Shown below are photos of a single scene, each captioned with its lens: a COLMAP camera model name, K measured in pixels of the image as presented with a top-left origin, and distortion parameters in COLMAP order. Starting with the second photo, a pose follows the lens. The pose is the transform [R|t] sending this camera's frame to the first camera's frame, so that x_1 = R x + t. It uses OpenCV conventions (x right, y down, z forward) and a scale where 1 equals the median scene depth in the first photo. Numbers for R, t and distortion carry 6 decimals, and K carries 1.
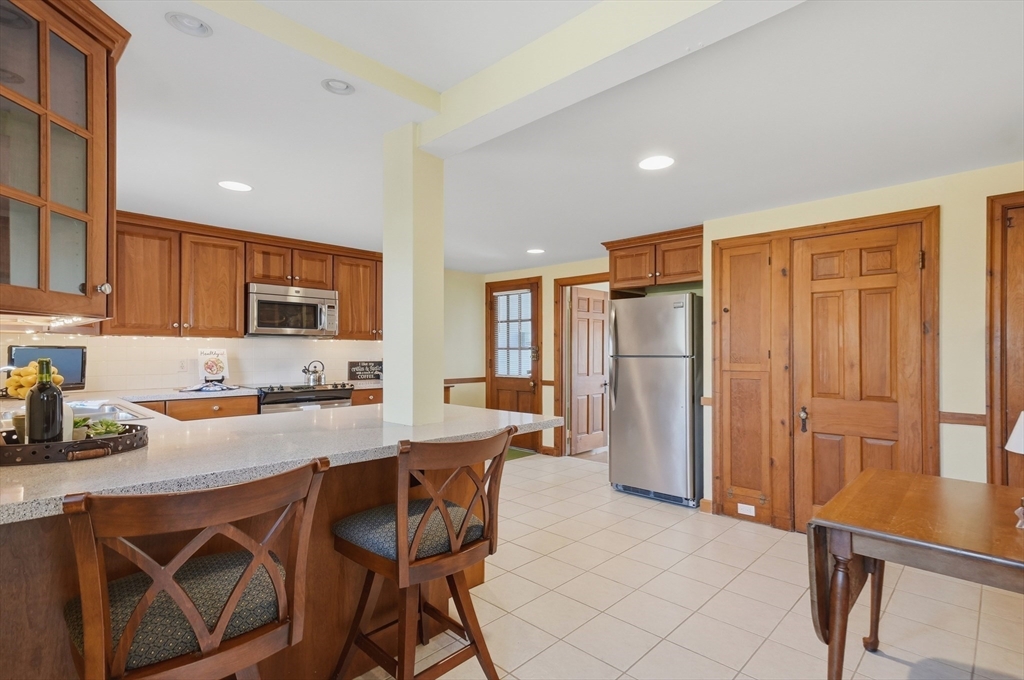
lens RADIAL K [[494.3, 0, 514.9], [0, 494.3, 347.9], [0, 0, 1]] dist [0.024433, 0.001374]
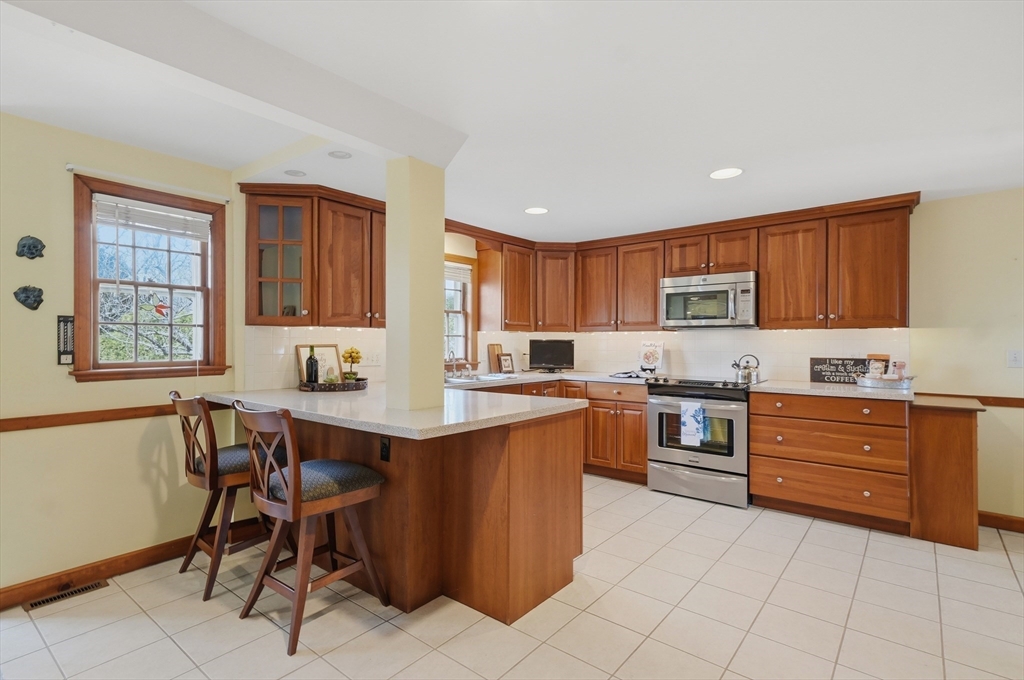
lens RADIAL K [[501.1, 0, 512.0], [0, 501.1, 340.0], [0, 0, 1]] dist [0.019043, 0.000974]
pose [[0.088281, -0.004971, -0.996083, 0.479004], [0.004549, 0.999979, -0.004587, 0.002643], [0.996085, -0.004126, 0.088302, 0.566092]]
